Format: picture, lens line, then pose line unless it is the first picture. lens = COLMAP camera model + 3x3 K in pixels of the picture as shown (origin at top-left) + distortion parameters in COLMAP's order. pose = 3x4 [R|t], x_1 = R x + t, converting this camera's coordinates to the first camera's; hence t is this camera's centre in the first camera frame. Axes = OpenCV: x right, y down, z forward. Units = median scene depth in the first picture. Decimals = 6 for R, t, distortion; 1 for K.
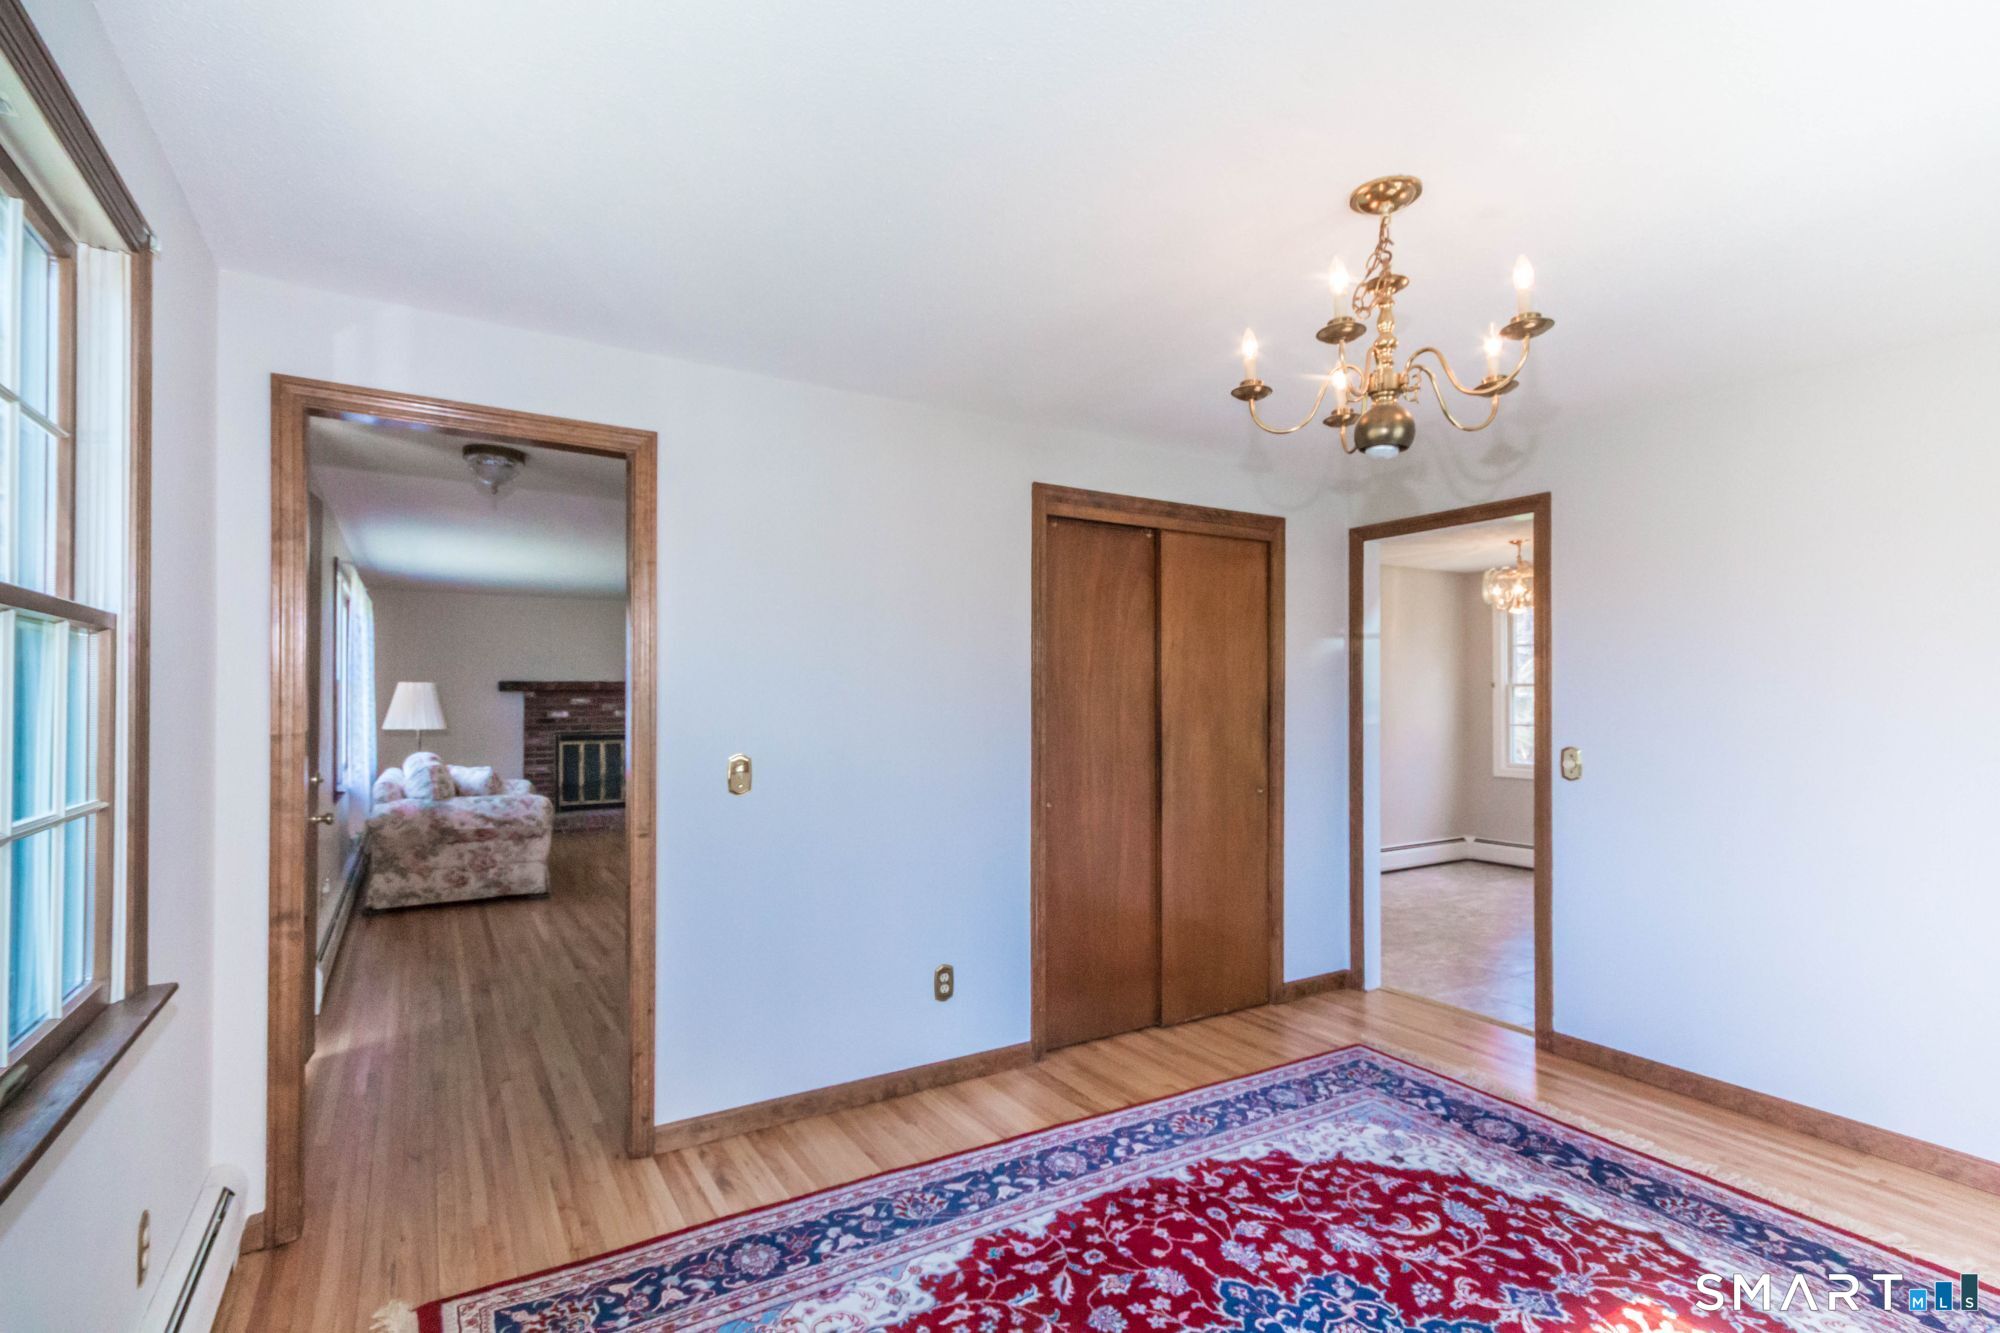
lens RADIAL K [[953.2, 0, 1005.4], [0, 953.2, 681.2], [0, 0, 1]] dist [0.005798, 0.001159]
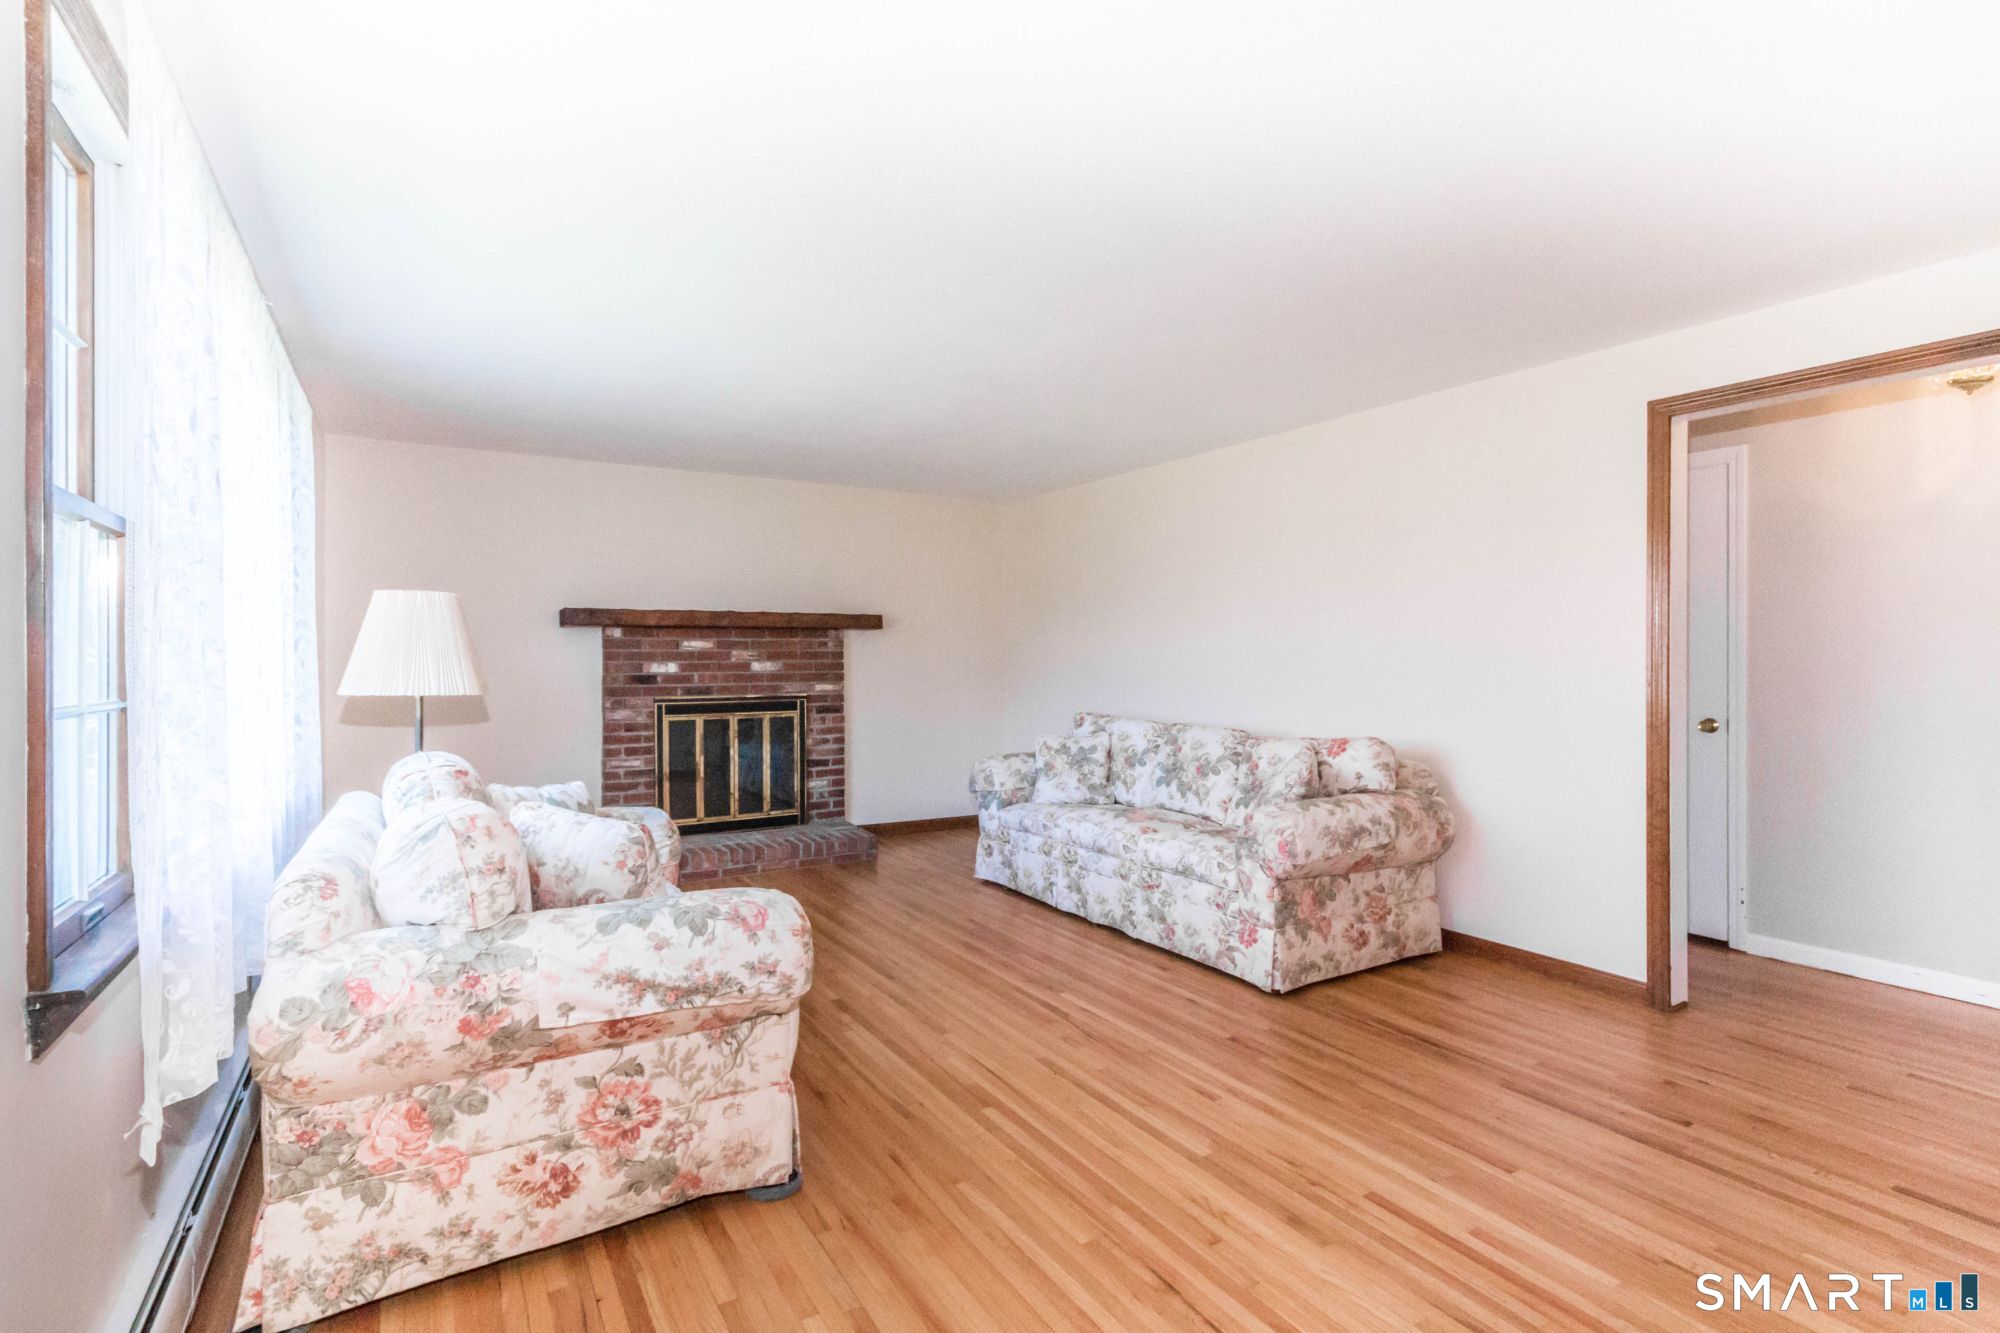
lens RADIAL K [[953.2, 0, 998.8], [0, 953.2, 654.6], [0, 0, 1]] dist [0.005798, 0.001159]
pose [[0.999996, 0.000734, -0.002806, -0.415889], [-0.000704, 0.999940, 0.010928, 0.032113], [0.002813, -0.010926, 0.999936, 0.674992]]
